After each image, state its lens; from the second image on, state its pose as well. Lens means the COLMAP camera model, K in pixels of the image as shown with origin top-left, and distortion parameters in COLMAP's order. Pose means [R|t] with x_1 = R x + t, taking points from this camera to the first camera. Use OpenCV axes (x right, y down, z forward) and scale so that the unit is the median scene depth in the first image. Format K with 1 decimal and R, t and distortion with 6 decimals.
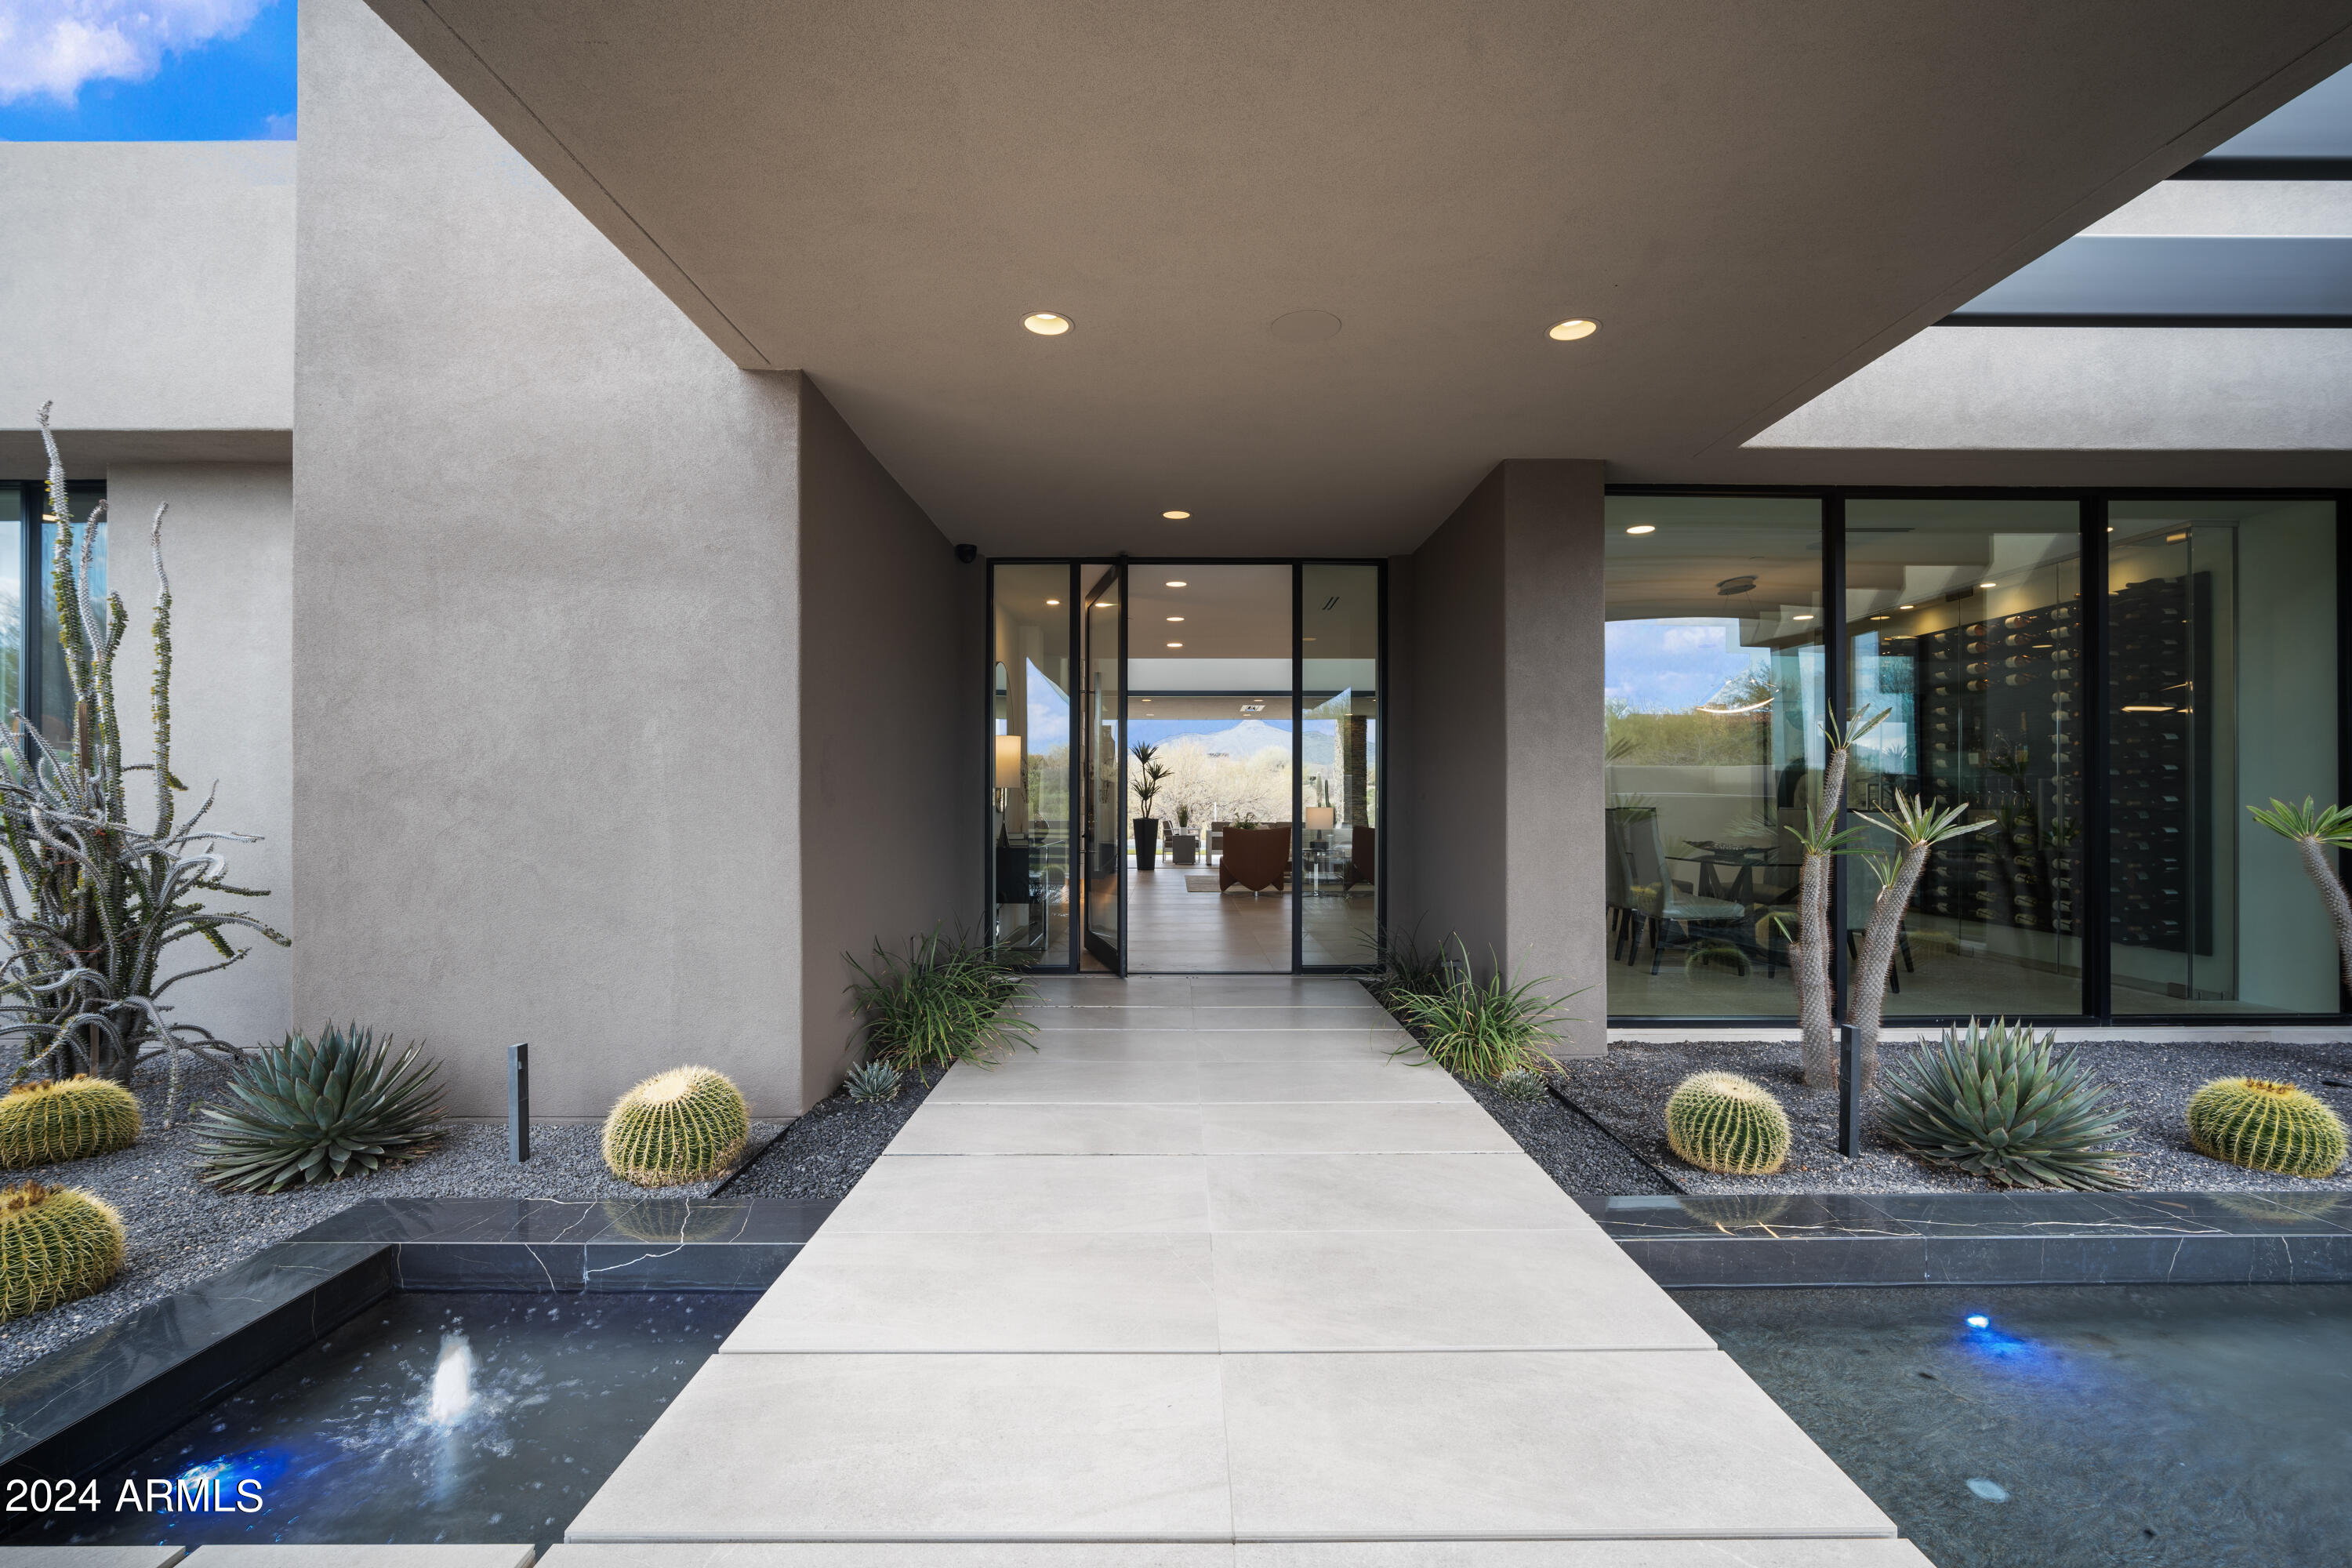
lens RADIAL K [[1019.0, 0, 1176.9], [0, 1019.0, 761.4], [0, 0, 1]] dist [-0.013417, 0.000074]
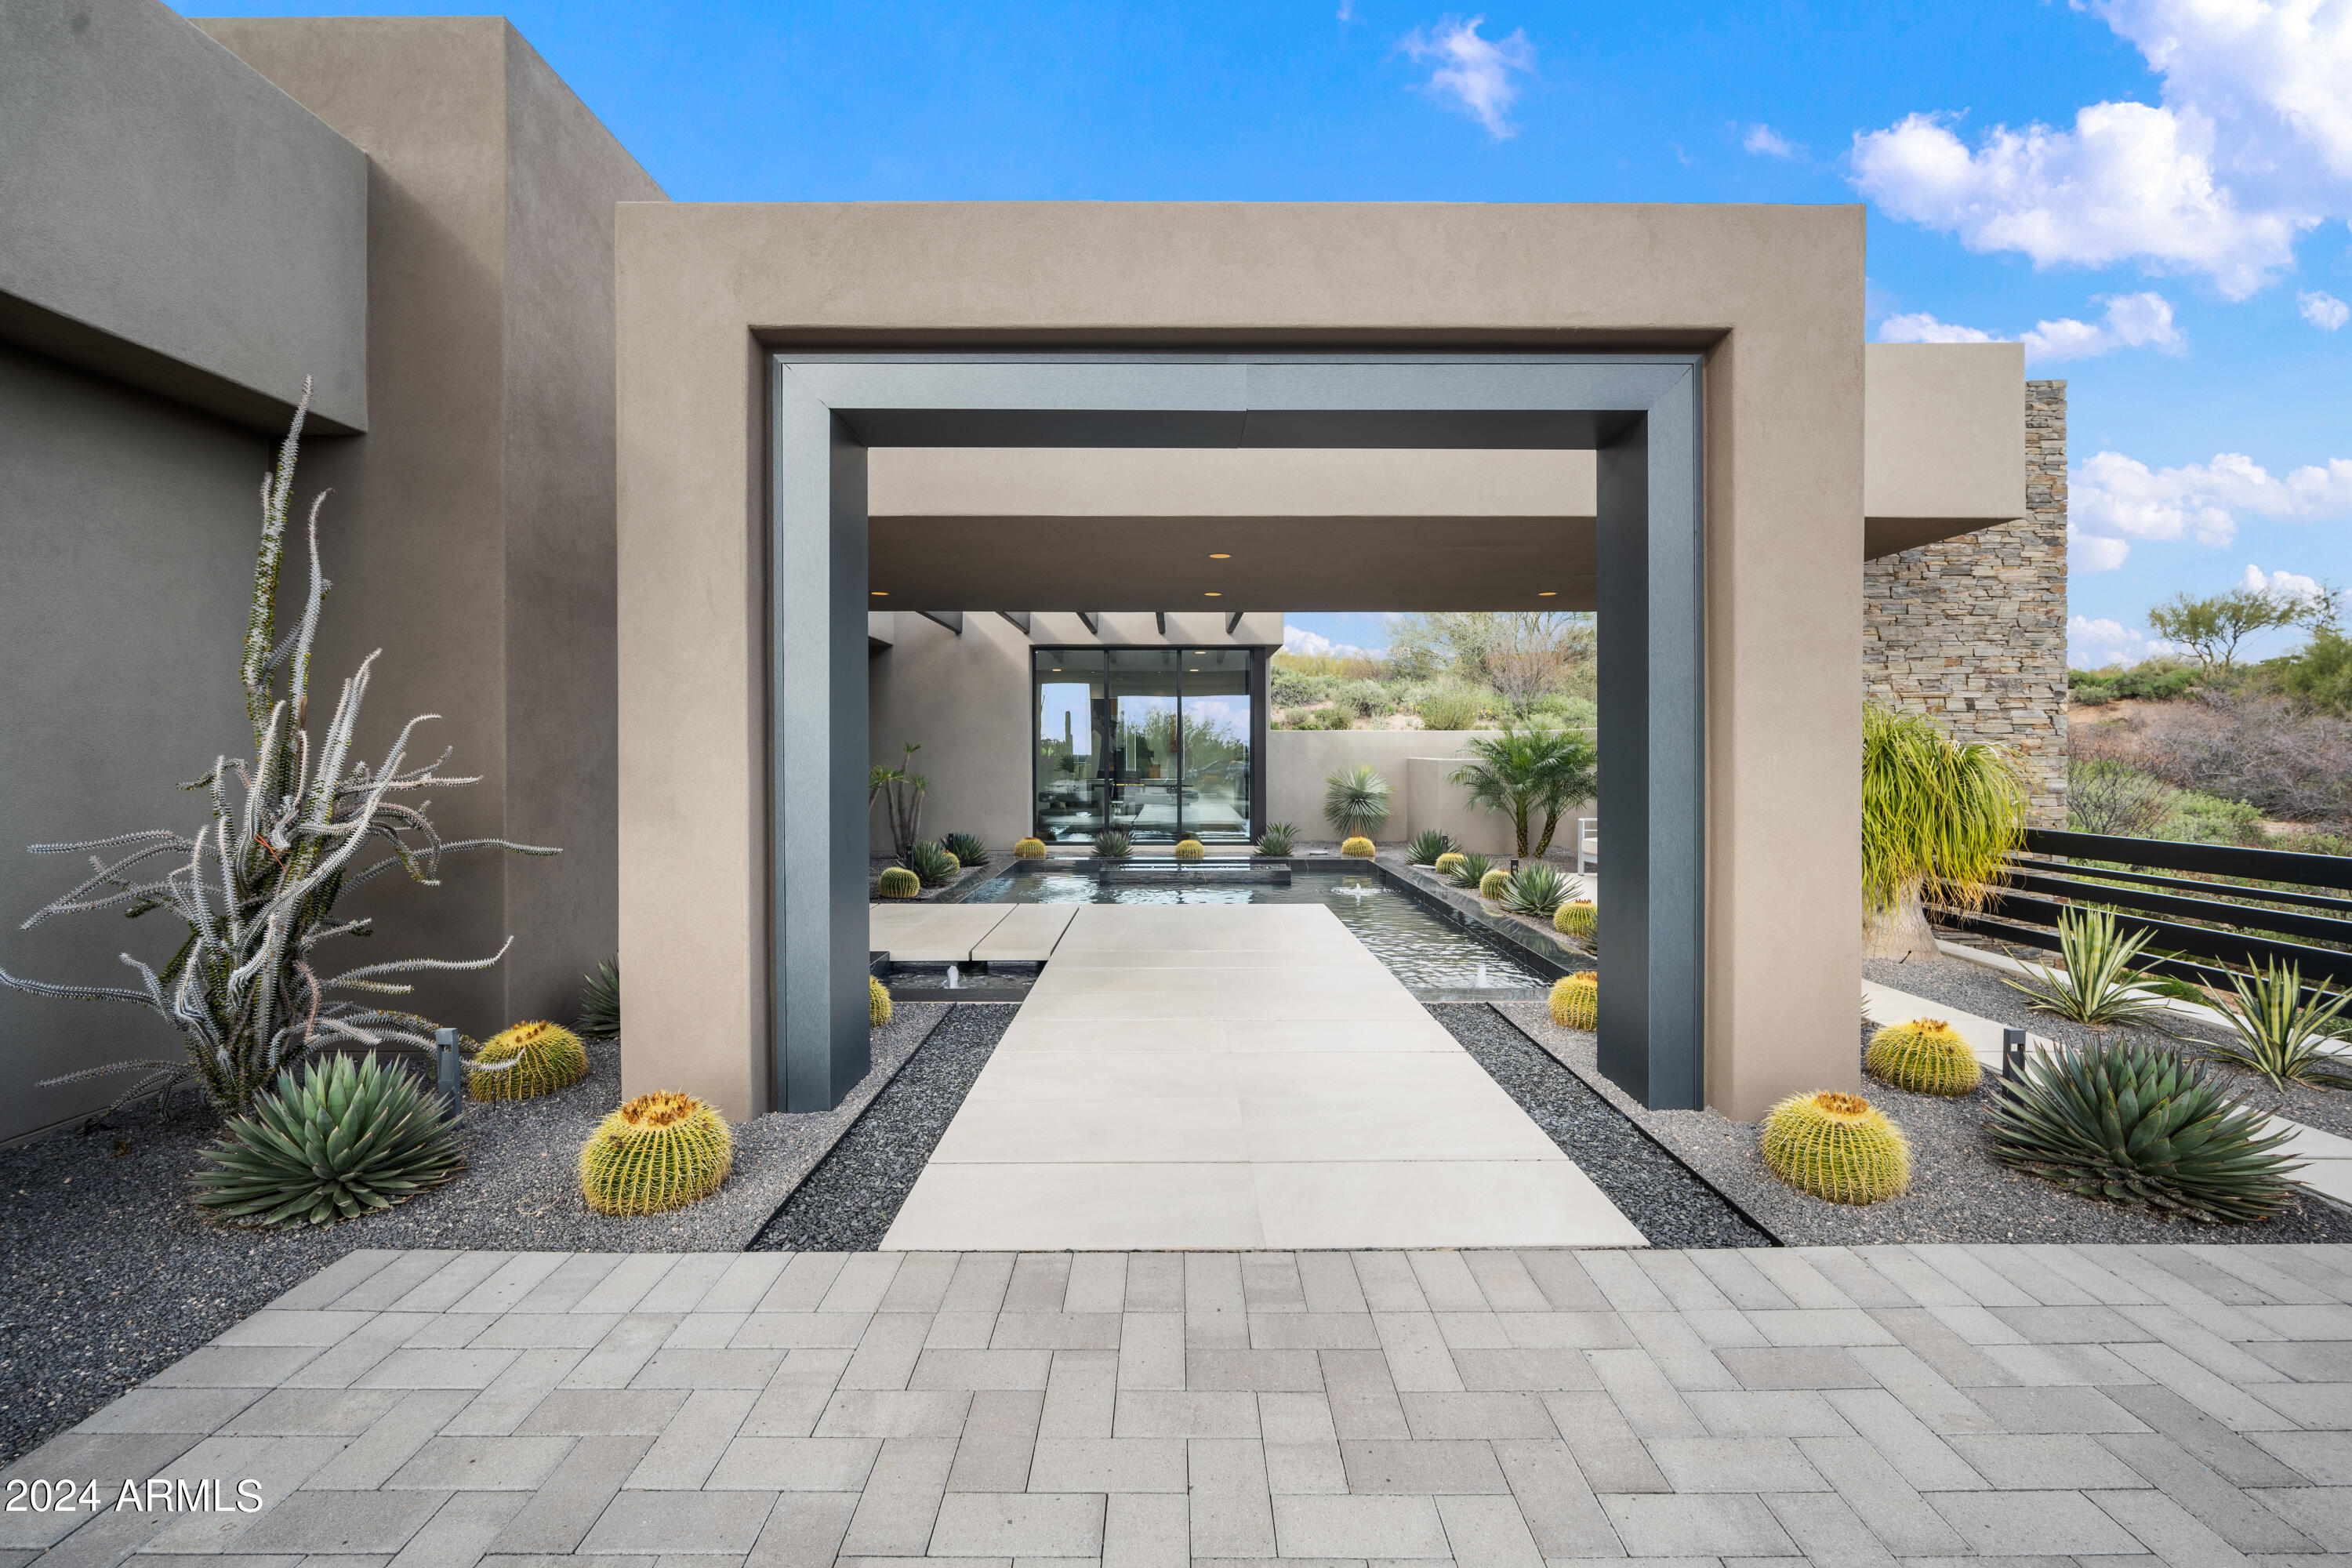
lens RADIAL K [[1019.0, 0, 1176.9], [0, 1019.0, 761.4], [0, 0, 1]] dist [-0.013417, 0.000074]
pose [[-0.000409, -0.006223, 0.999981, -2.086538], [-0.001533, 0.999979, 0.006222, -0.005334], [-0.999999, -0.001530, -0.000418, 0.195288]]
